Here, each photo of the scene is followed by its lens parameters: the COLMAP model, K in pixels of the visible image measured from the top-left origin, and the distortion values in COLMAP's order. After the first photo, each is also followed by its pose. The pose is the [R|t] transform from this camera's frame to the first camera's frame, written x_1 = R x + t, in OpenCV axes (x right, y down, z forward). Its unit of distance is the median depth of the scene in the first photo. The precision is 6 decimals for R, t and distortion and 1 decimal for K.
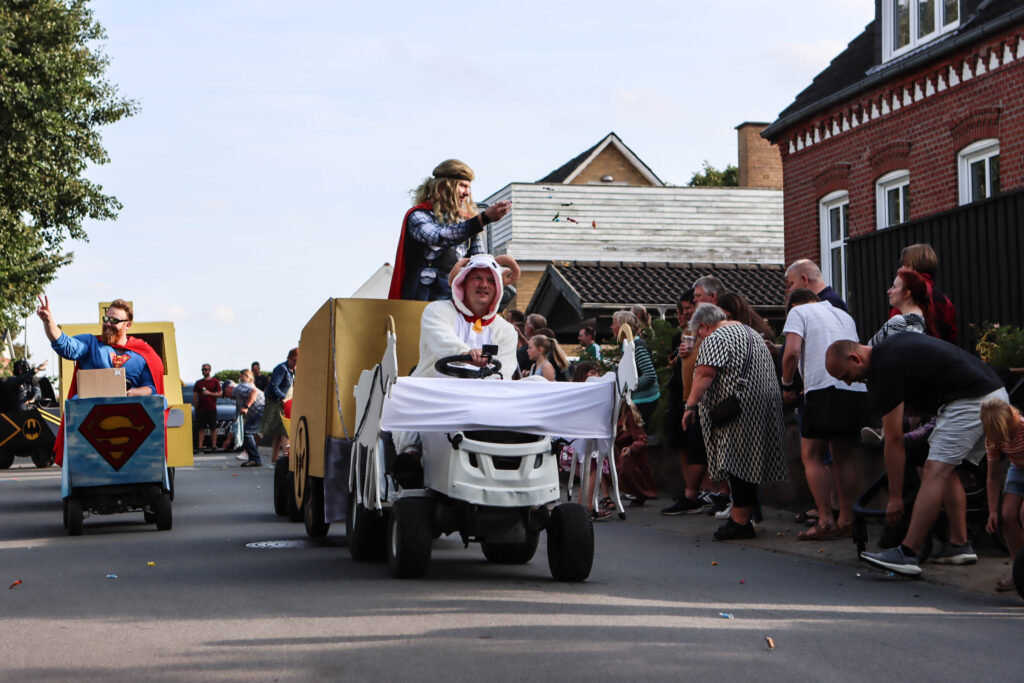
lens RADIAL K [[2120.4, 0, 512.0], [0, 2120.4, 341.5], [0, 0, 1]] dist [-0.054880, 0.407720]
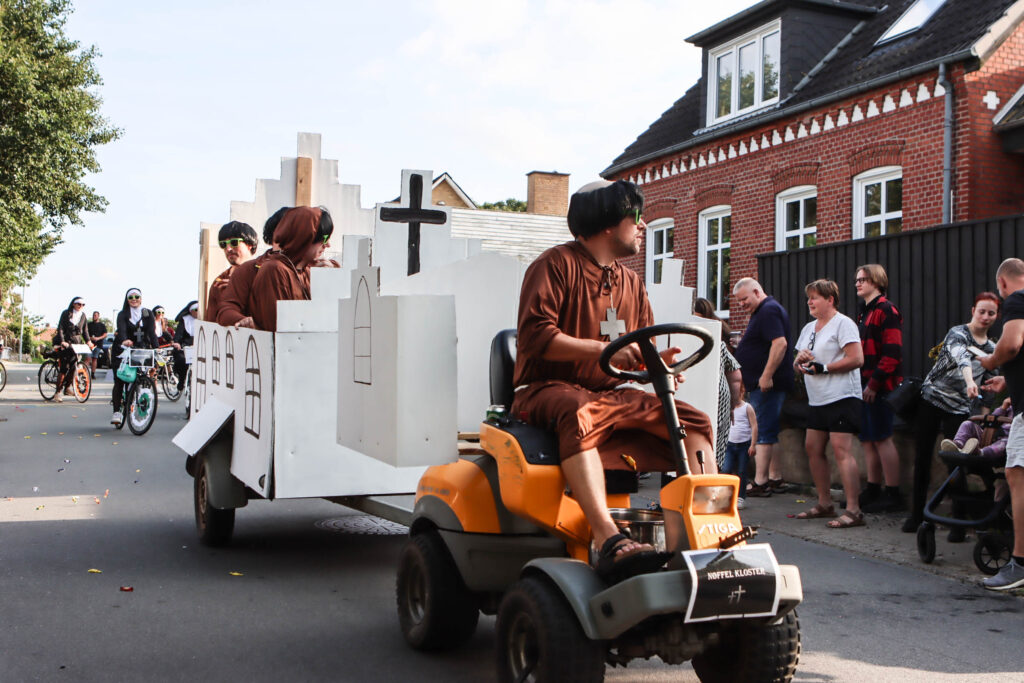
lens RADIAL K [[1285.0, 0, 512.0], [0, 1285.0, 341.5], [0, 0, 1]] dist [-0.098293, 0.097385]
pose [[0.988284, 0.040783, 0.147074, -0.062836], [-0.044704, 0.998725, 0.023453, -0.006184], [-0.145930, -0.029753, 0.988847, 0.187465]]
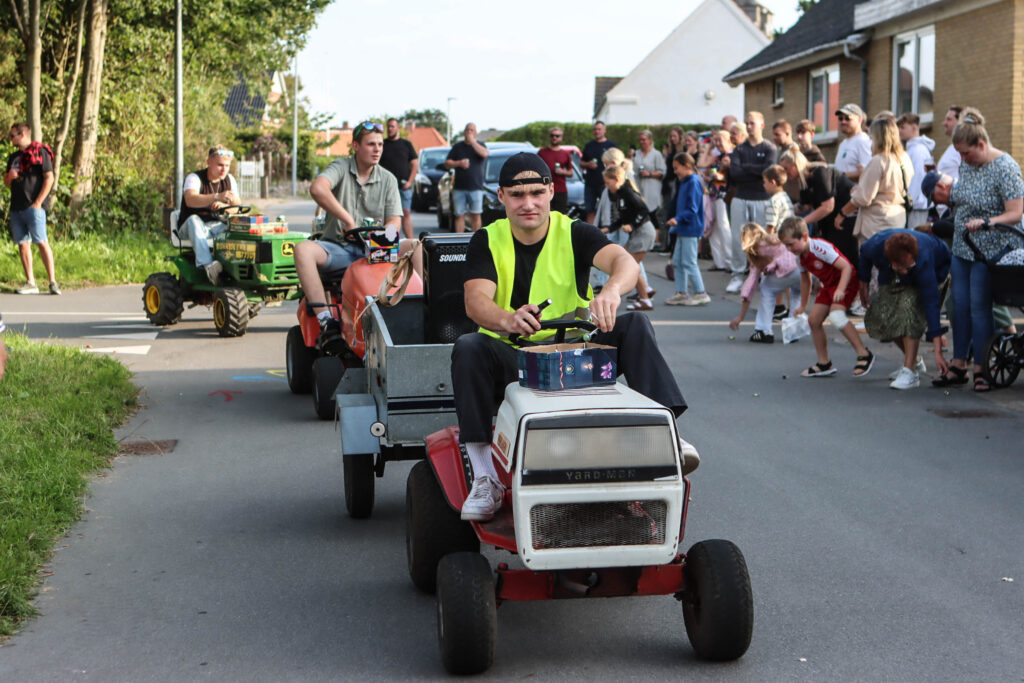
lens RADIAL K [[2120.4, 0, 512.0], [0, 2120.4, 341.5], [0, 0, 1]] dist [-0.054880, 0.407720]
pose [[0.991958, 0.027145, -0.123622, -0.107857], [-0.011266, 0.991790, 0.127378, -0.013817], [0.126065, -0.124961, 0.984120, 0.489363]]
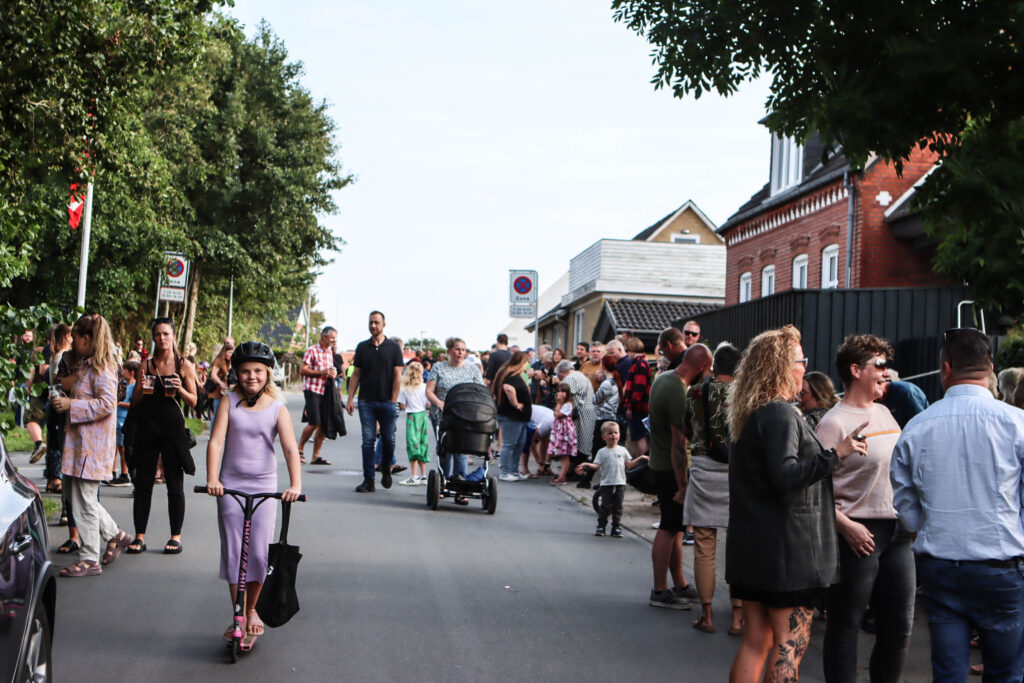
lens RADIAL K [[1729.3, 0, 512.0], [0, 1729.3, 341.5], [0, 0, 1]] dist [-0.032663, -0.012739]
pose [[0.991294, 0.042428, -0.124643, 0.141798], [-0.040345, 0.999001, 0.019195, -0.036367], [0.125333, -0.013999, 0.992016, -0.329990]]
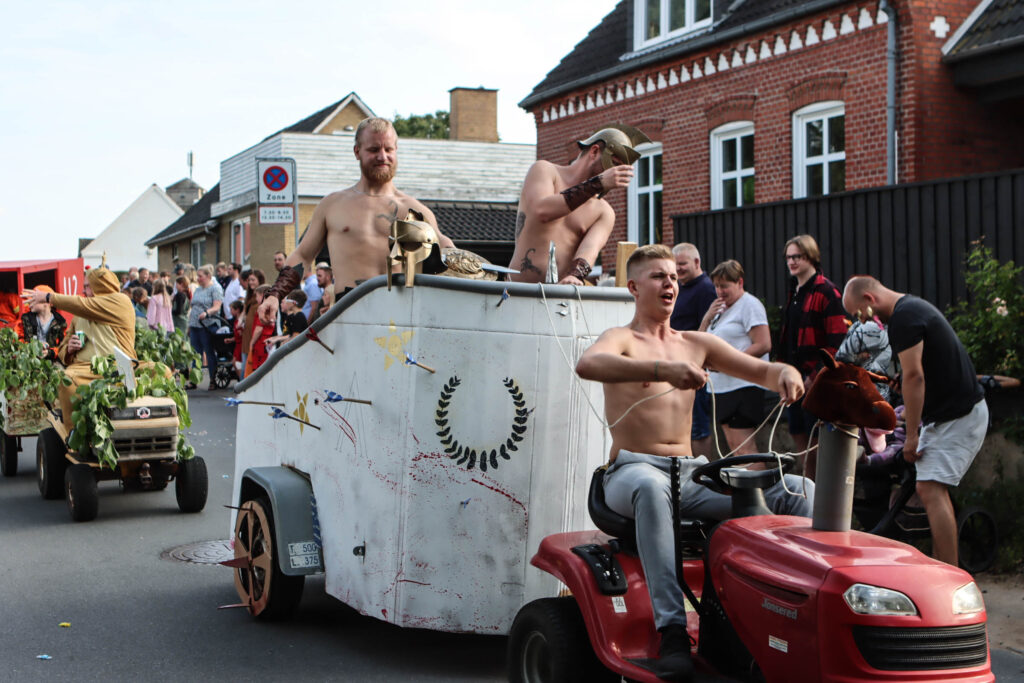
lens RADIAL K [[1507.6, 0, 512.0], [0, 1507.6, 341.5], [0, 0, 1]] dist [-0.093984, 0.145018]
pose [[0.982478, 0.003963, 0.186334, -0.048520], [-0.017120, 0.997466, 0.069055, -0.024038], [-0.185588, -0.071035, 0.980057, 0.161488]]
